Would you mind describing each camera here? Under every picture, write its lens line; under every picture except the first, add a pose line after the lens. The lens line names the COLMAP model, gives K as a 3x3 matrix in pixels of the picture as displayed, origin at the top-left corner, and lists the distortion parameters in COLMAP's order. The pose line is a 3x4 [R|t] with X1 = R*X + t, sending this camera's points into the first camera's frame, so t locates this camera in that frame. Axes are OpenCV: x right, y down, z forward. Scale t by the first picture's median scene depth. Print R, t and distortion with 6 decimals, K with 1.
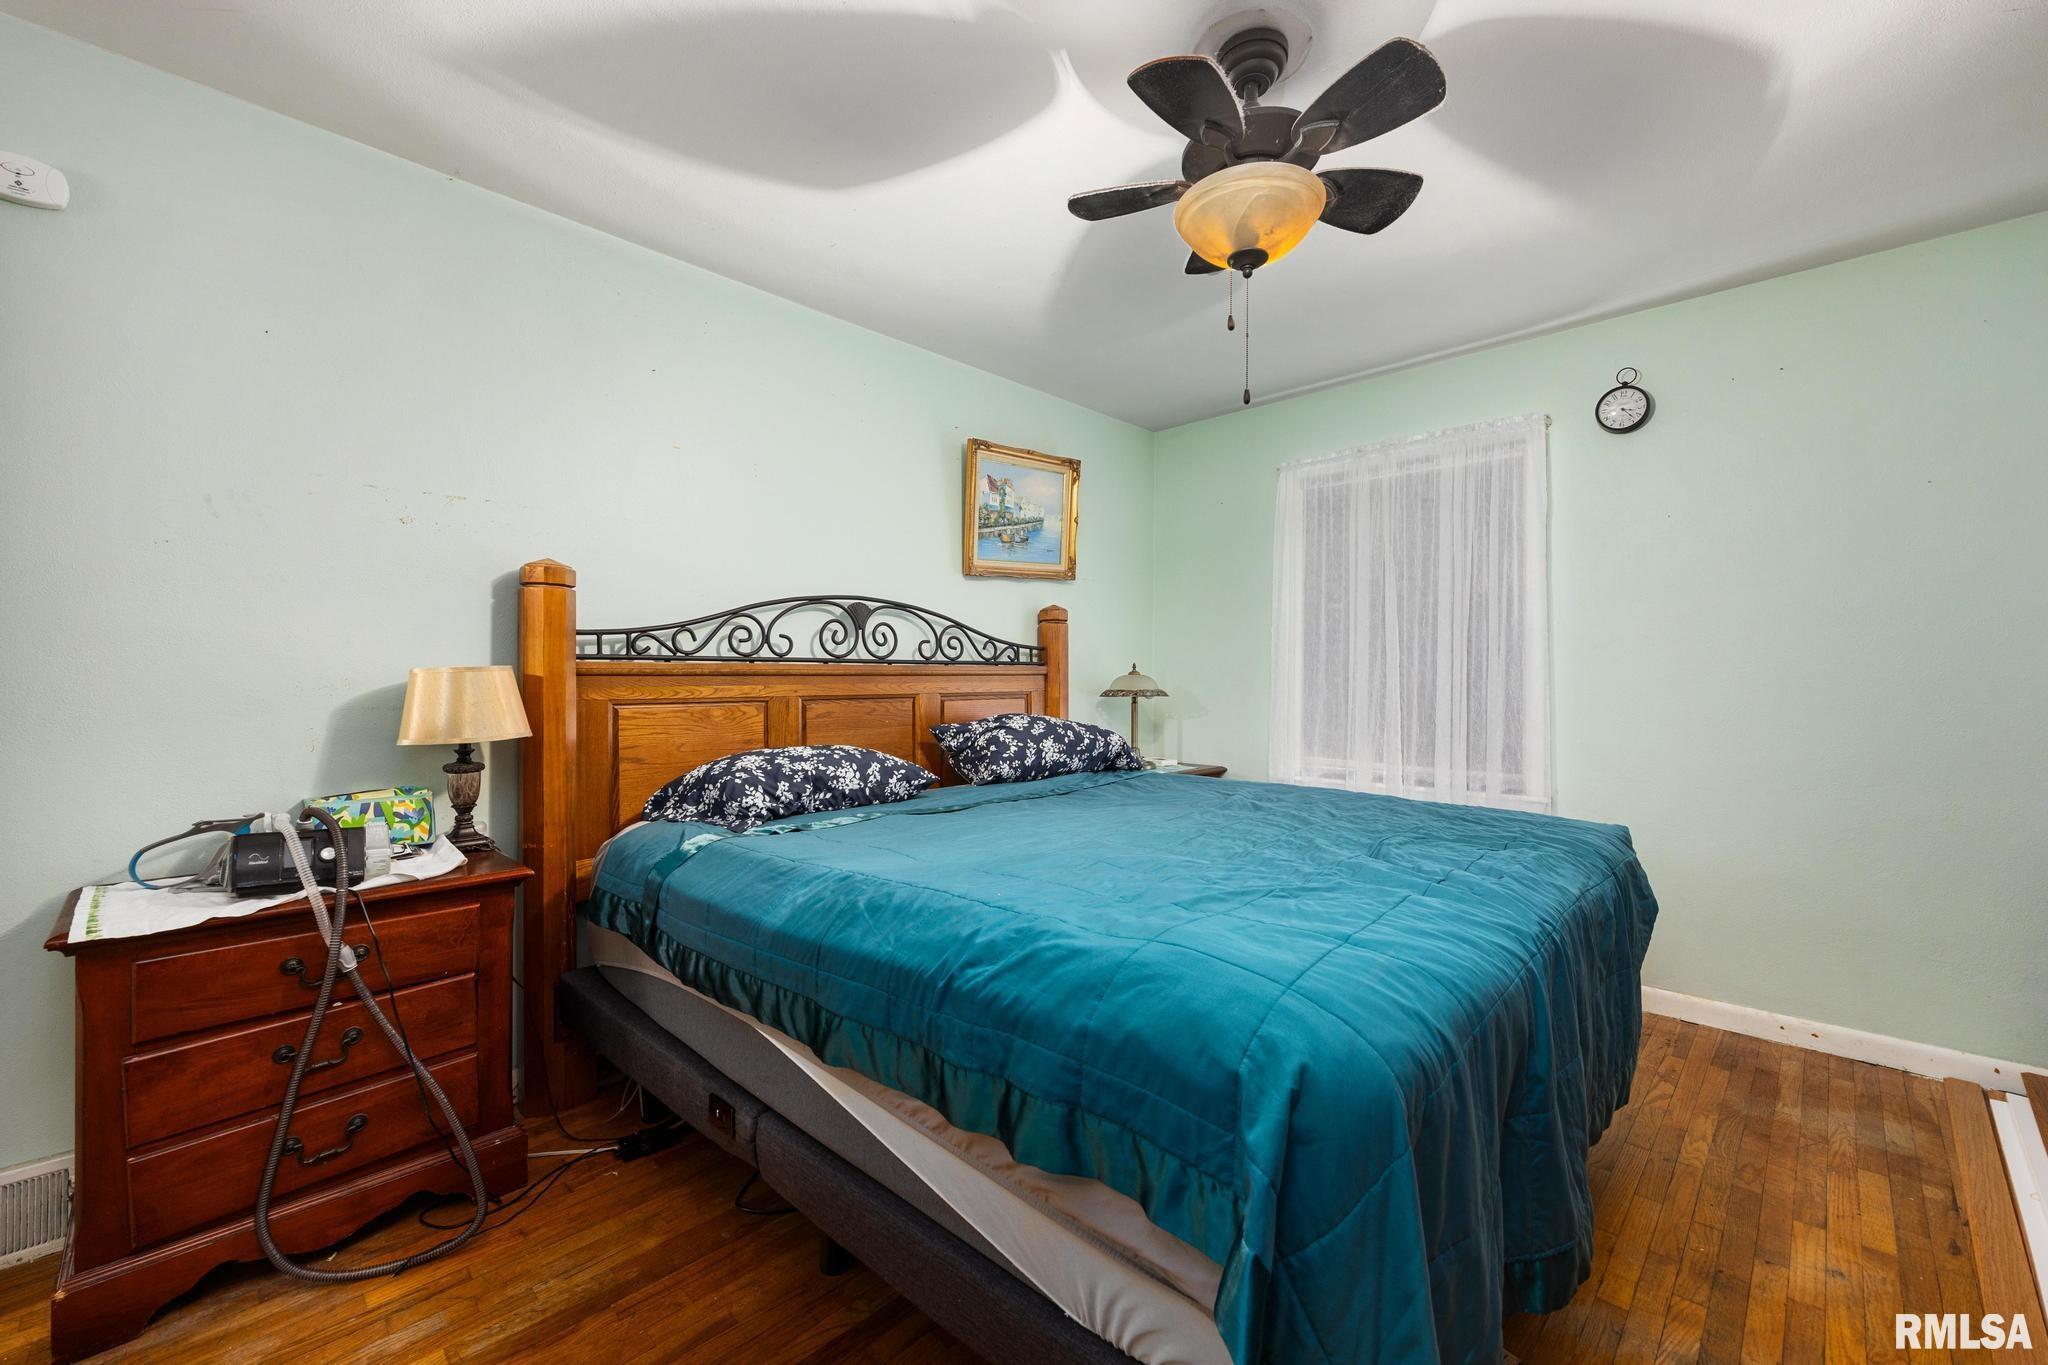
lens RADIAL K [[814.0, 0, 1030.2], [0, 814.0, 678.6], [0, 0, 1]] dist [-0.003055, -0.000118]
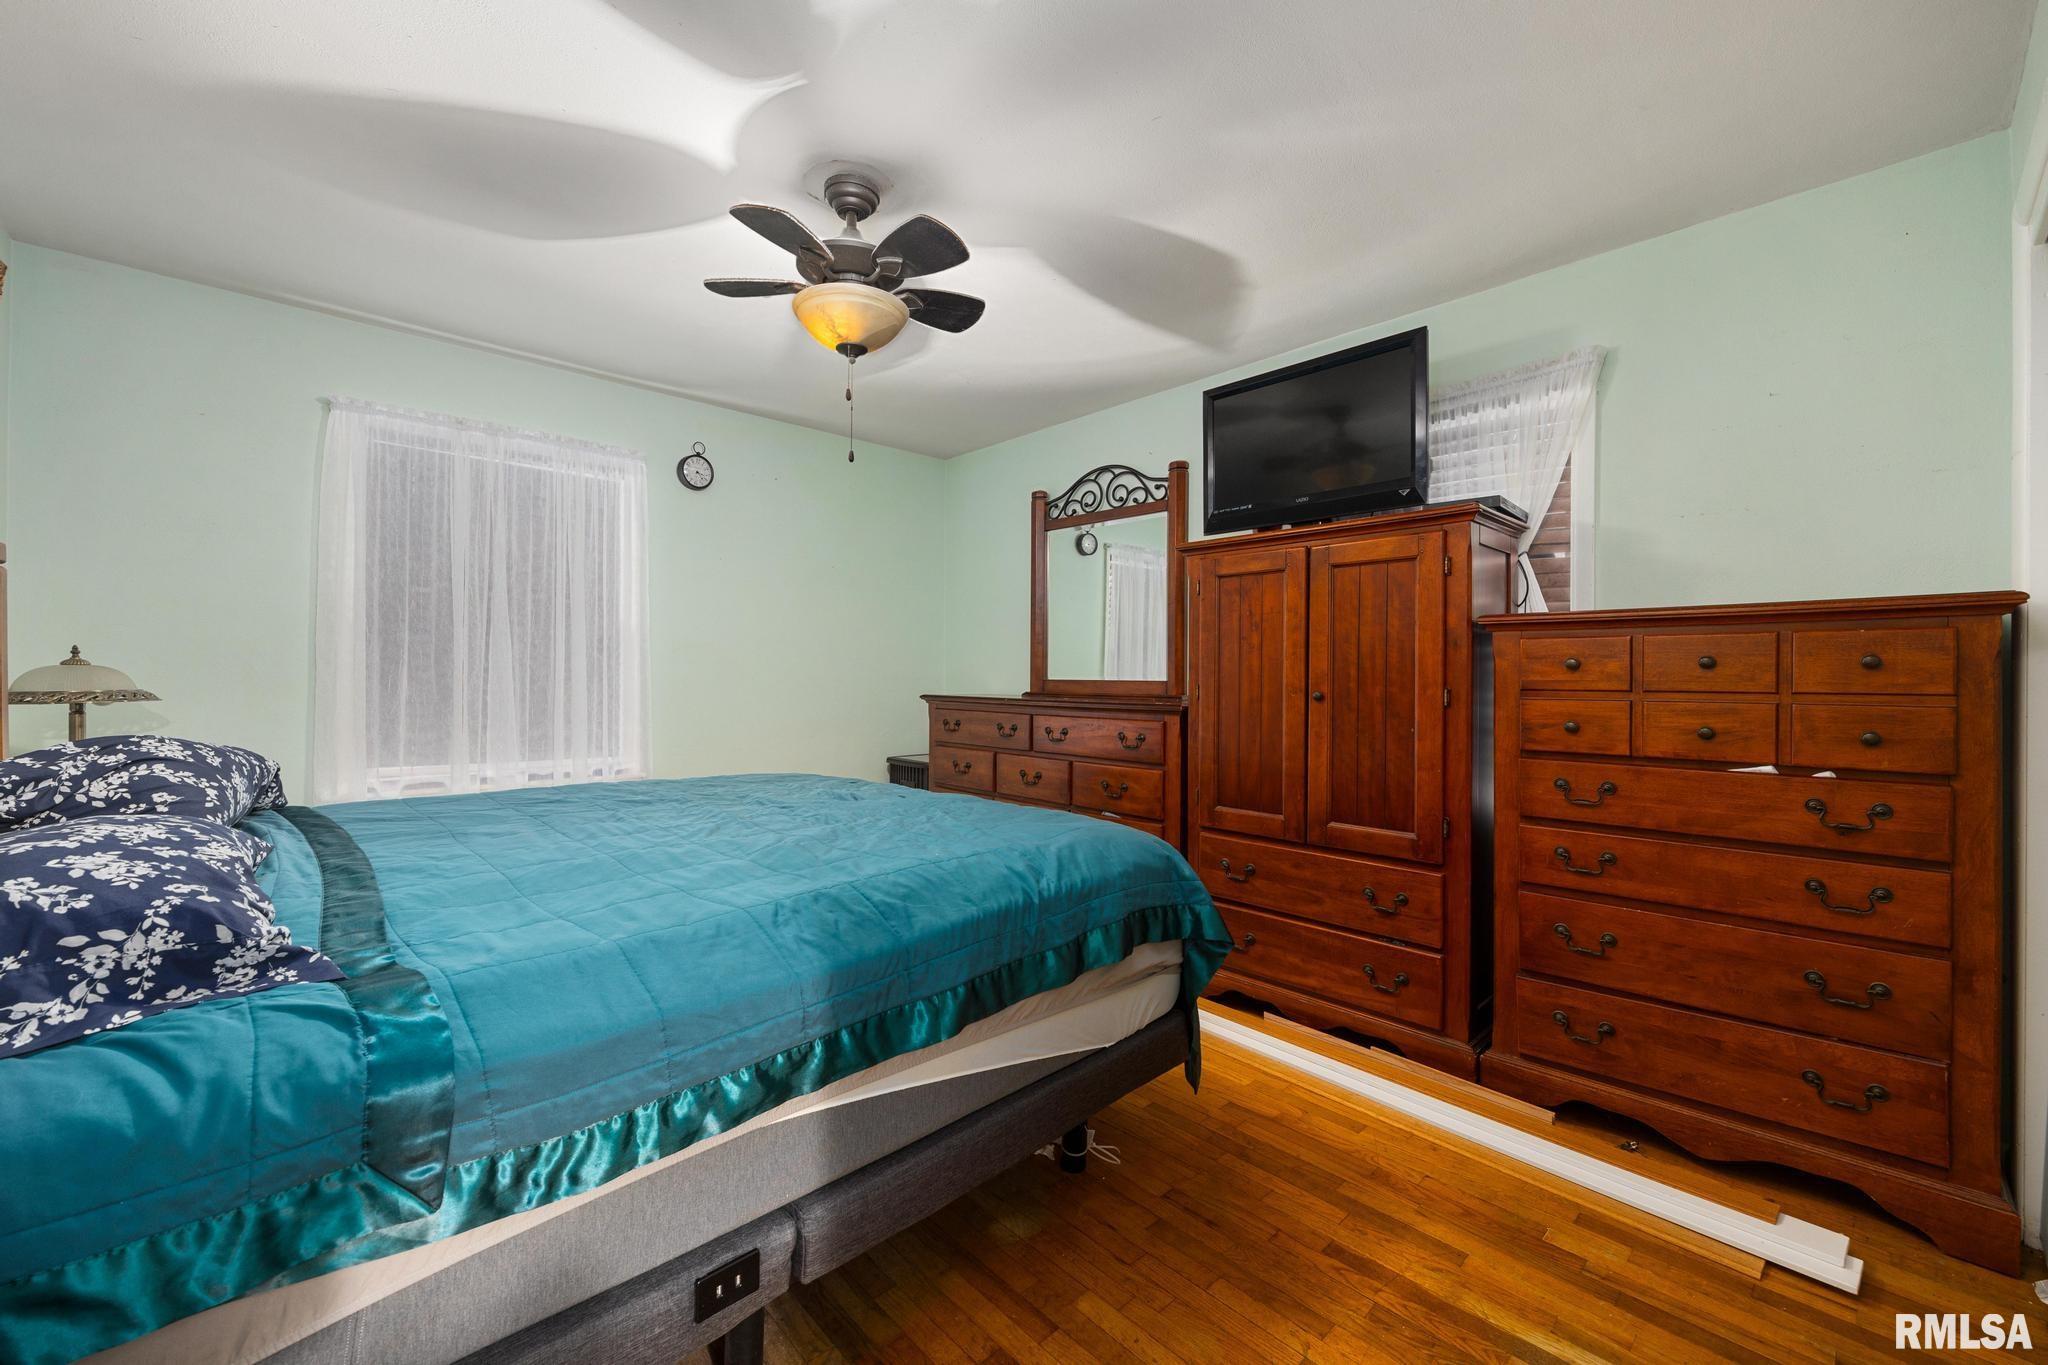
lens RADIAL K [[814.0, 0, 1024.6], [0, 814.0, 682.3], [0, 0, 1]] dist [-0.003055, -0.000118]
pose [[0.032774, -0.006733, 0.999440, -0.553458], [0.002819, 0.999974, 0.006644, 0.007106], [-0.999459, 0.002600, 0.032792, 0.385834]]
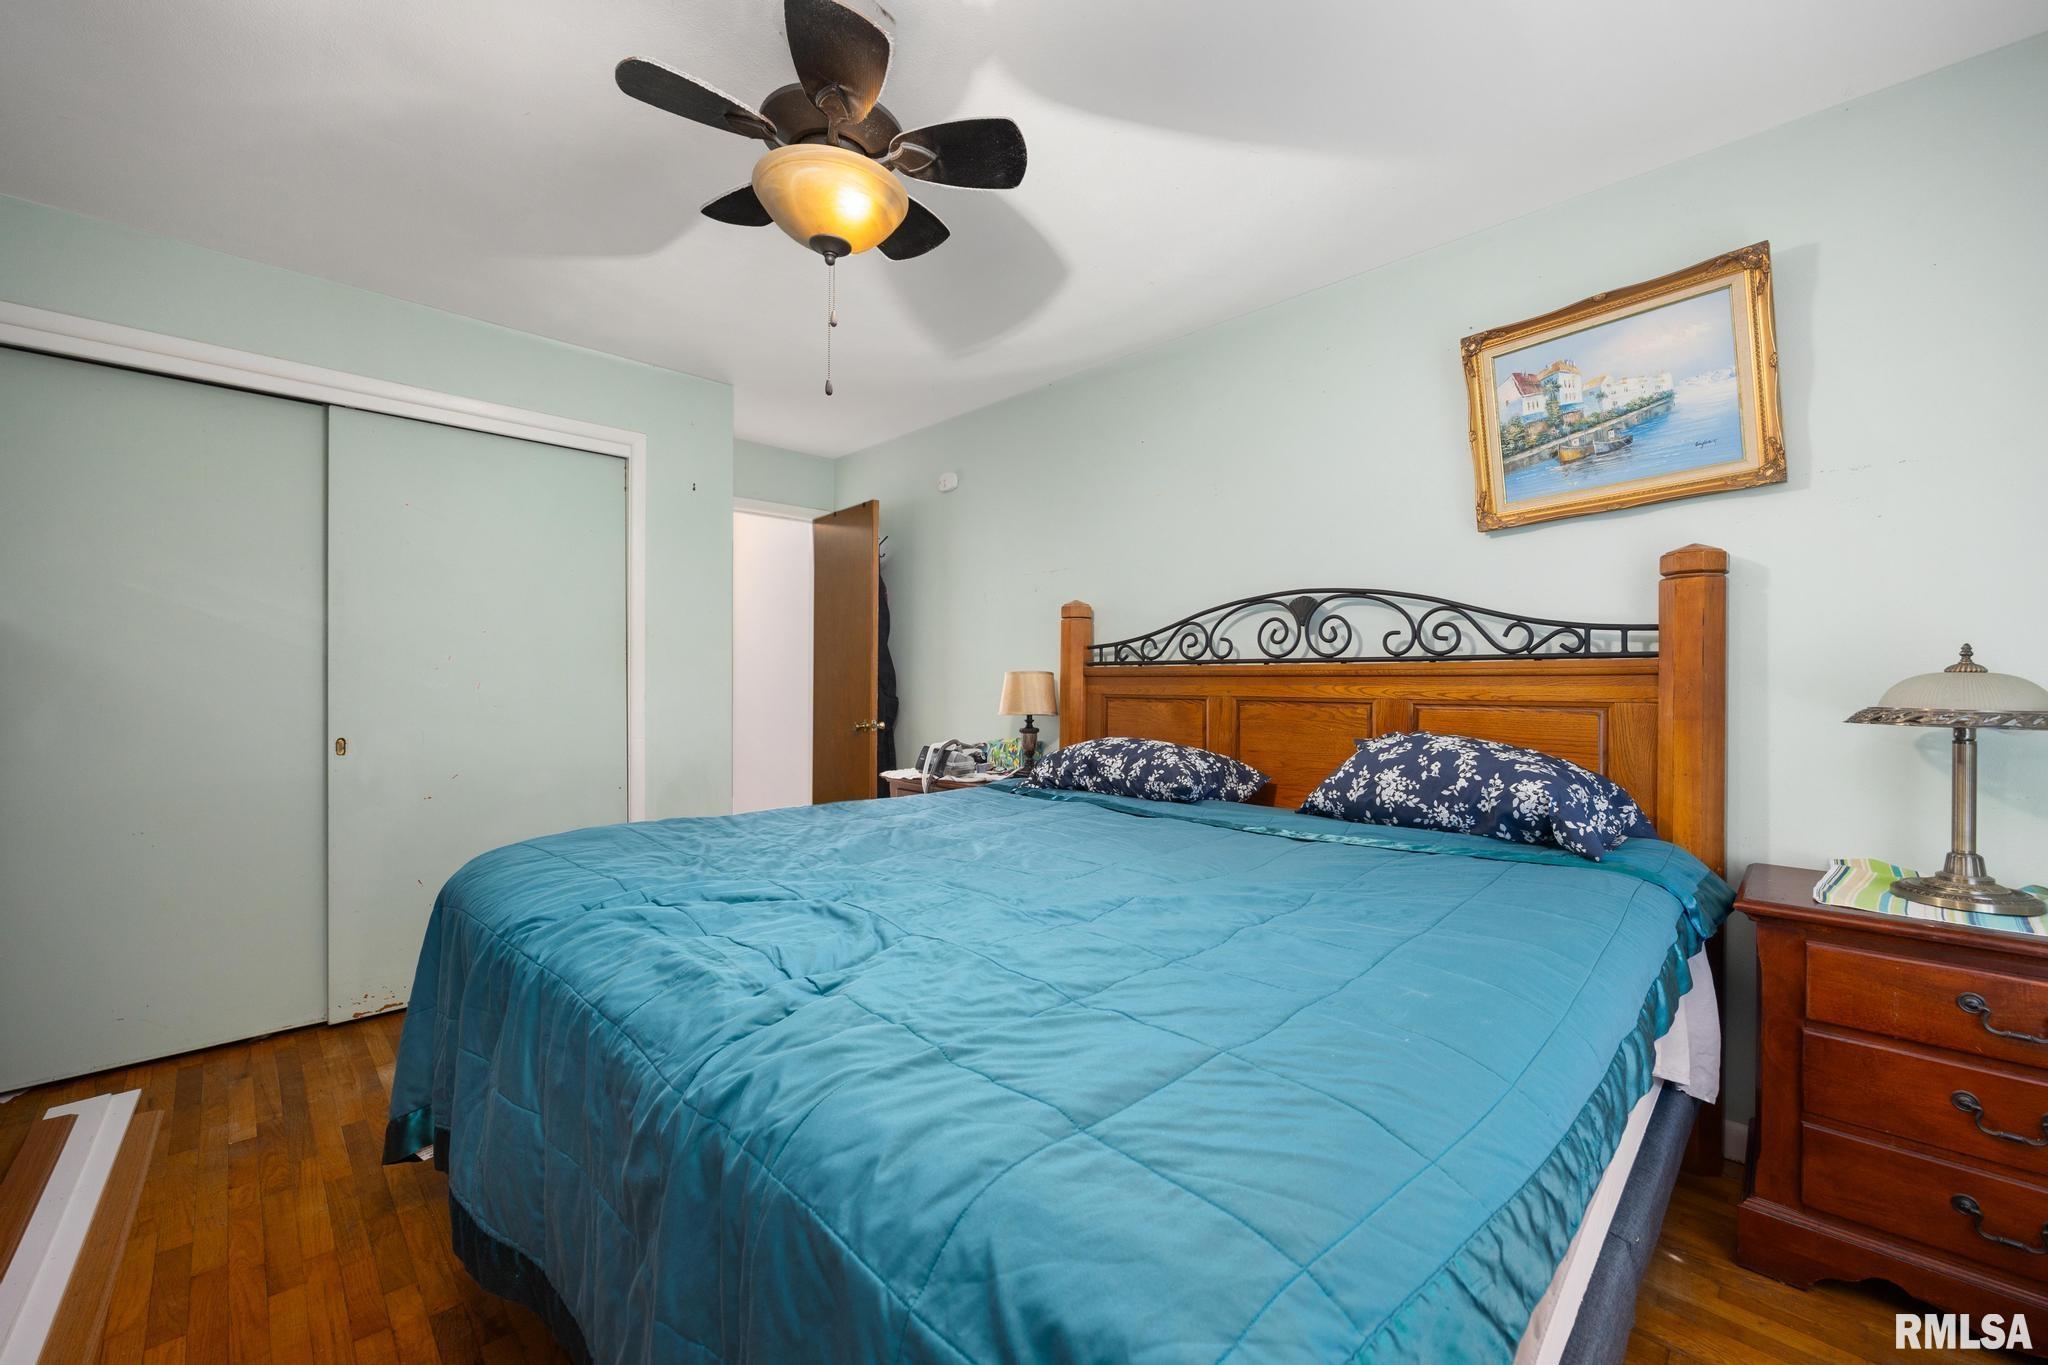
lens RADIAL K [[814.0, 0, 1029.8], [0, 814.0, 674.5], [0, 0, 1]] dist [-0.003055, -0.000118]
pose [[-0.013659, -0.003529, -0.999900, 0.692057], [-0.002441, 0.999991, -0.003496, -0.001778], [0.999904, 0.002393, -0.013667, 0.691437]]
